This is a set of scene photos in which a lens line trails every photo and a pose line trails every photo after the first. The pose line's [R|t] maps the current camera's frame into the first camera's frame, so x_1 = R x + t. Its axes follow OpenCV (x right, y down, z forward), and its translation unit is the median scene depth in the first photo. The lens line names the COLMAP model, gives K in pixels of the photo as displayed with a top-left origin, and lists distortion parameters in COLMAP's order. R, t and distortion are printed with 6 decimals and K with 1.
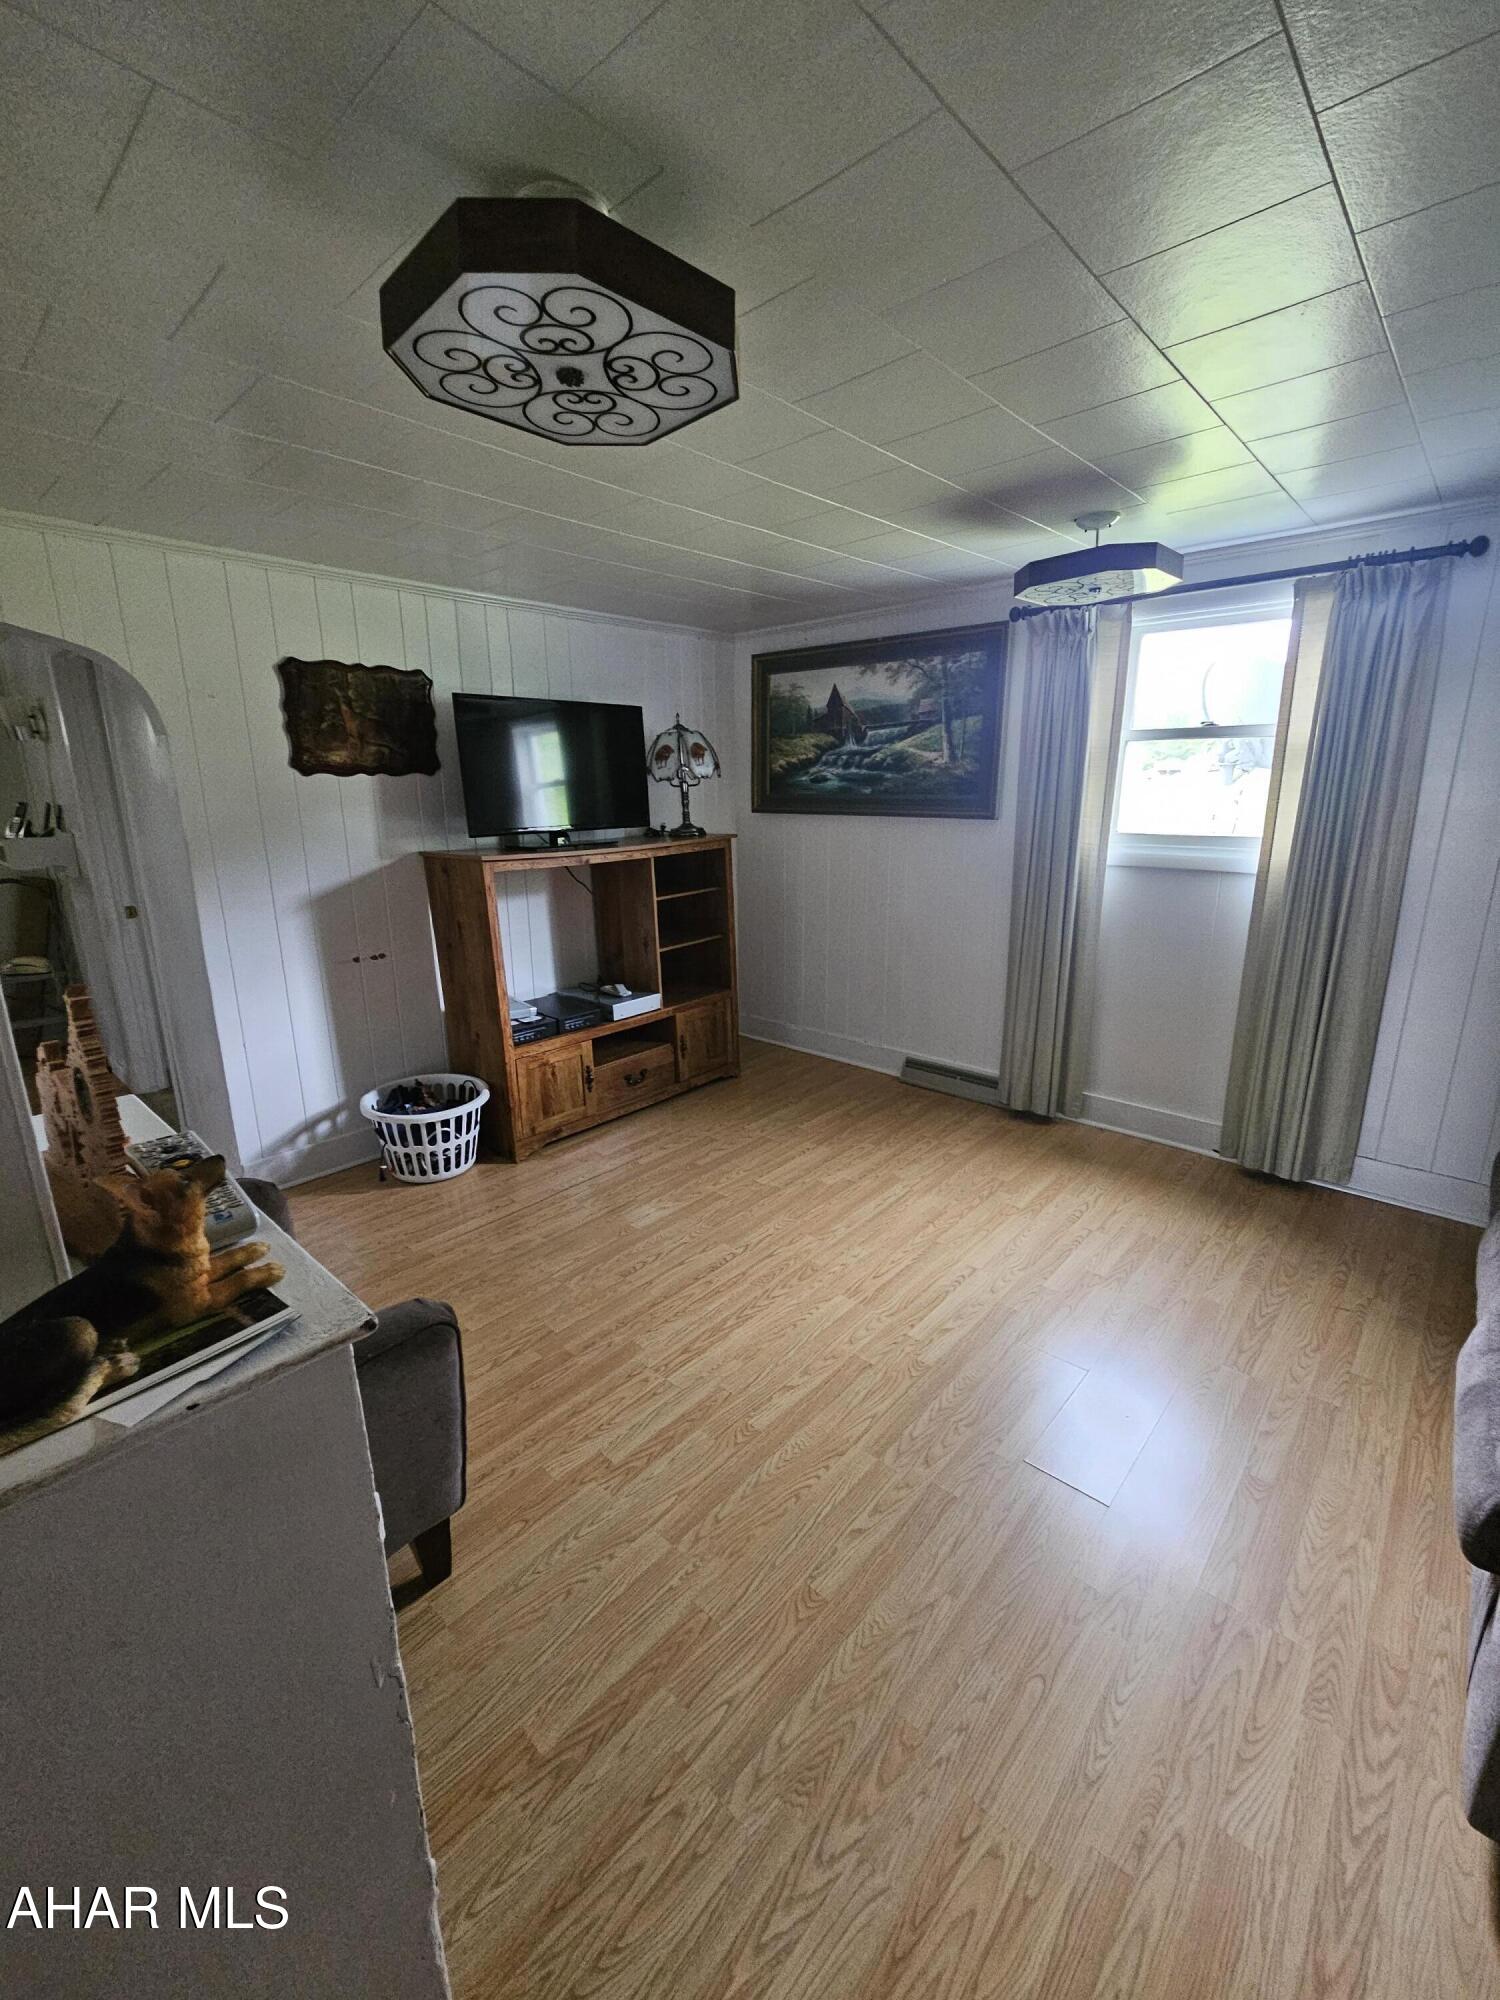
lens RADIAL K [[809.7, 0, 749.2], [0, 809.7, 1012.4], [0, 0, 1]] dist [-0.011003, 0.000222]
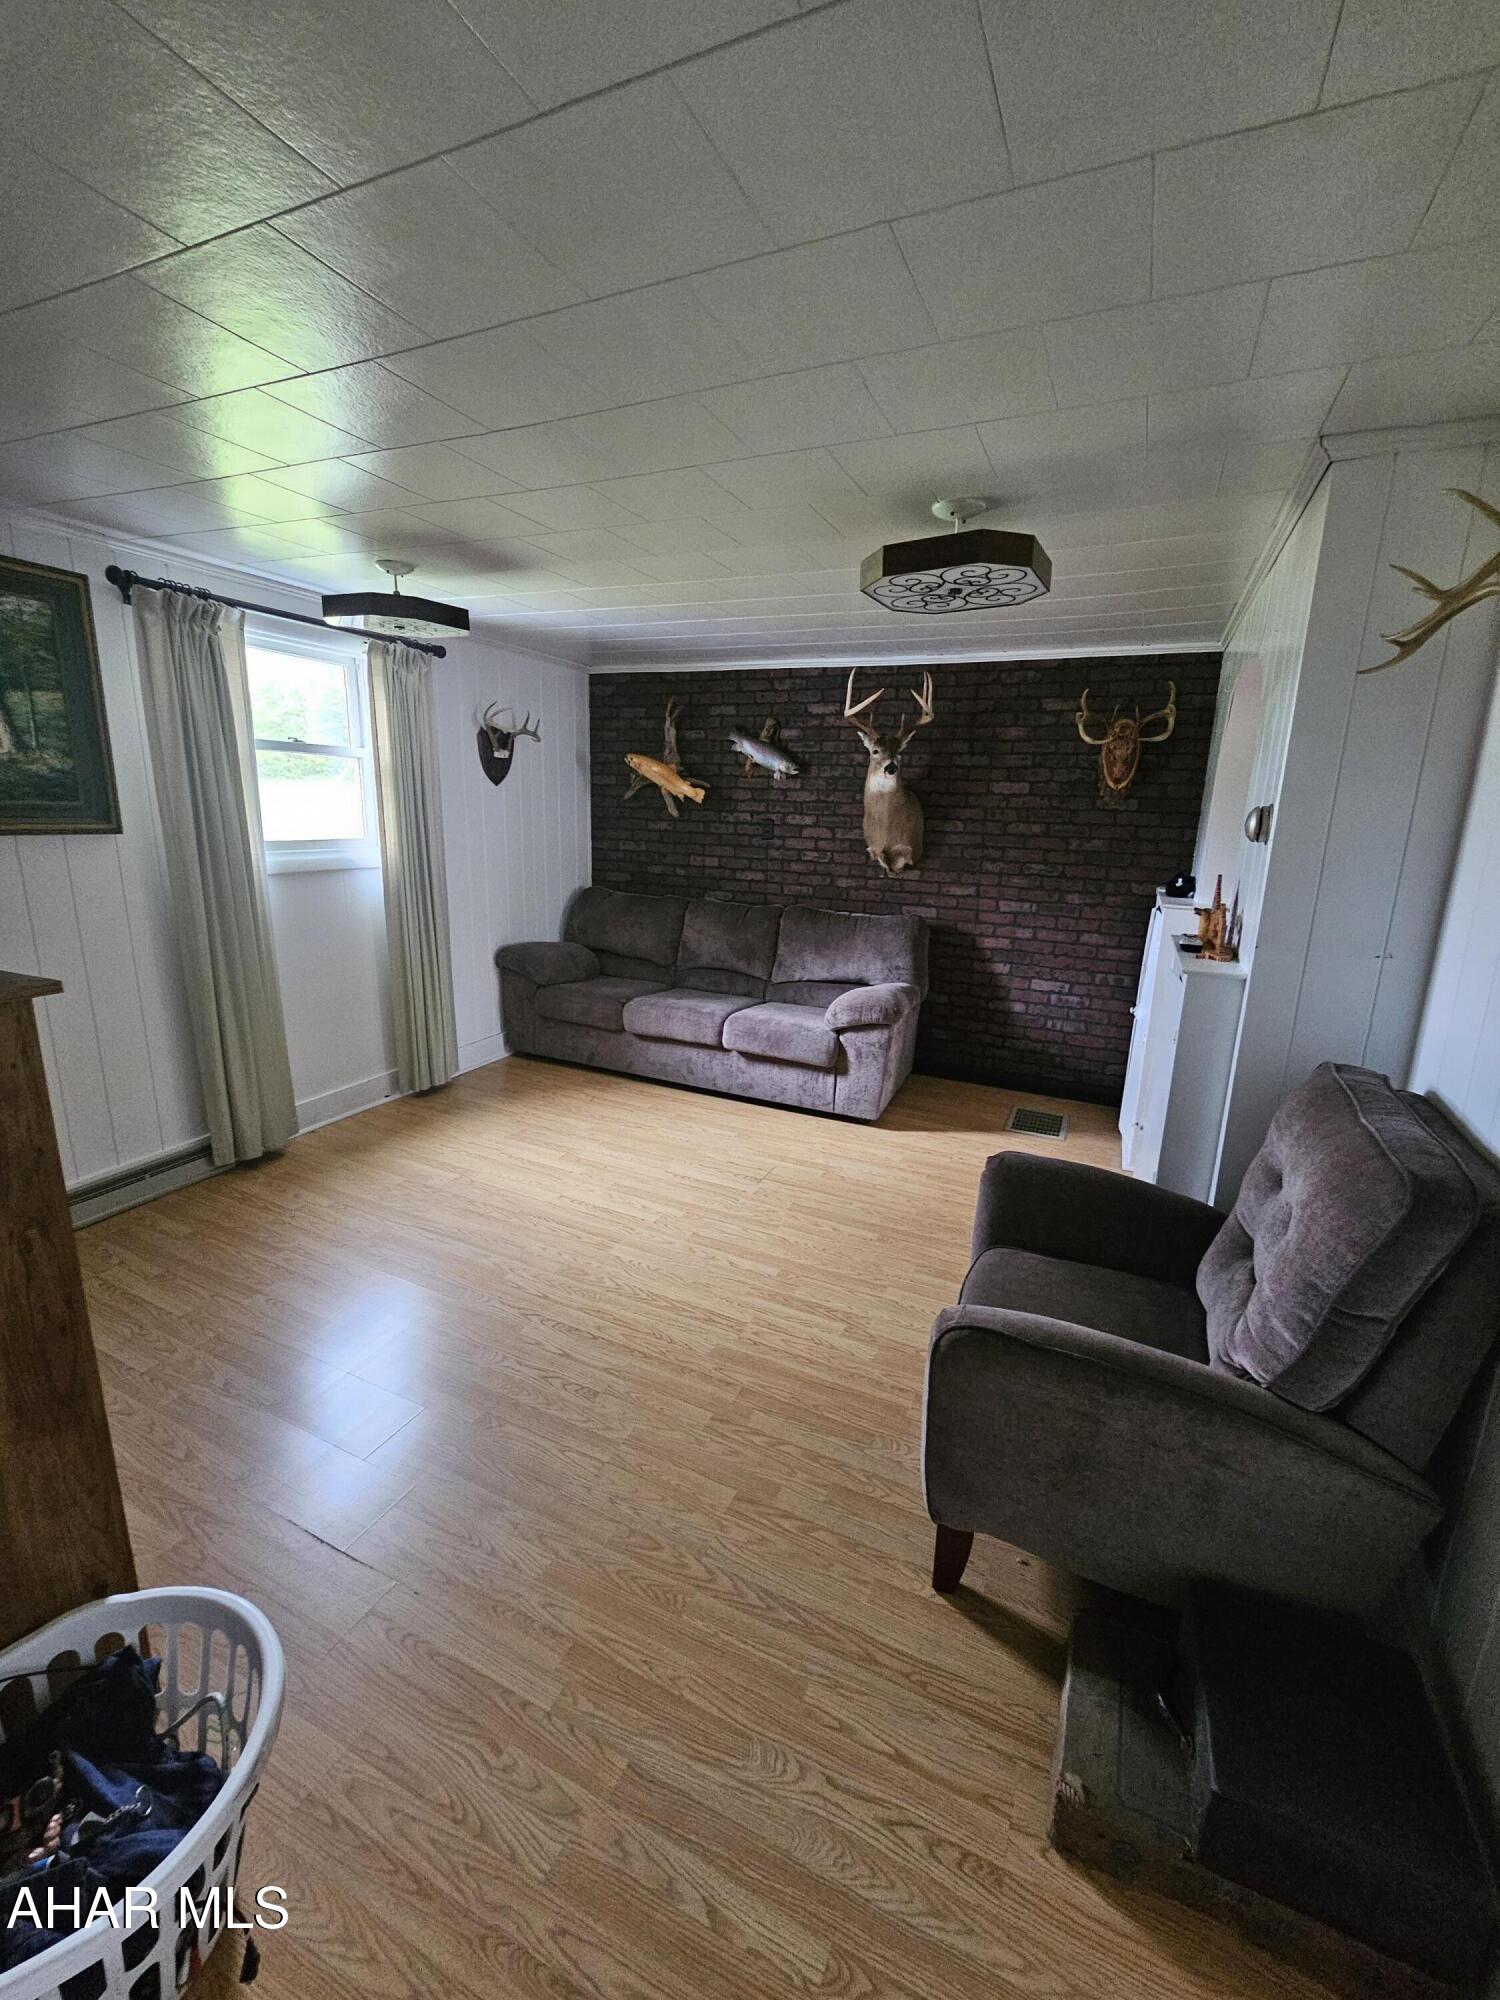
lens RADIAL K [[824.6, 0, 750.0], [0, 824.6, 1000.0], [0, 0, 1]] dist [-0.004434, 0.000734]
pose [[-0.301871, -0.219488, 0.927739, -0.754357], [0.229699, 0.927723, 0.294224, -0.215906], [-0.925263, 0.301918, -0.229637, 0.788051]]
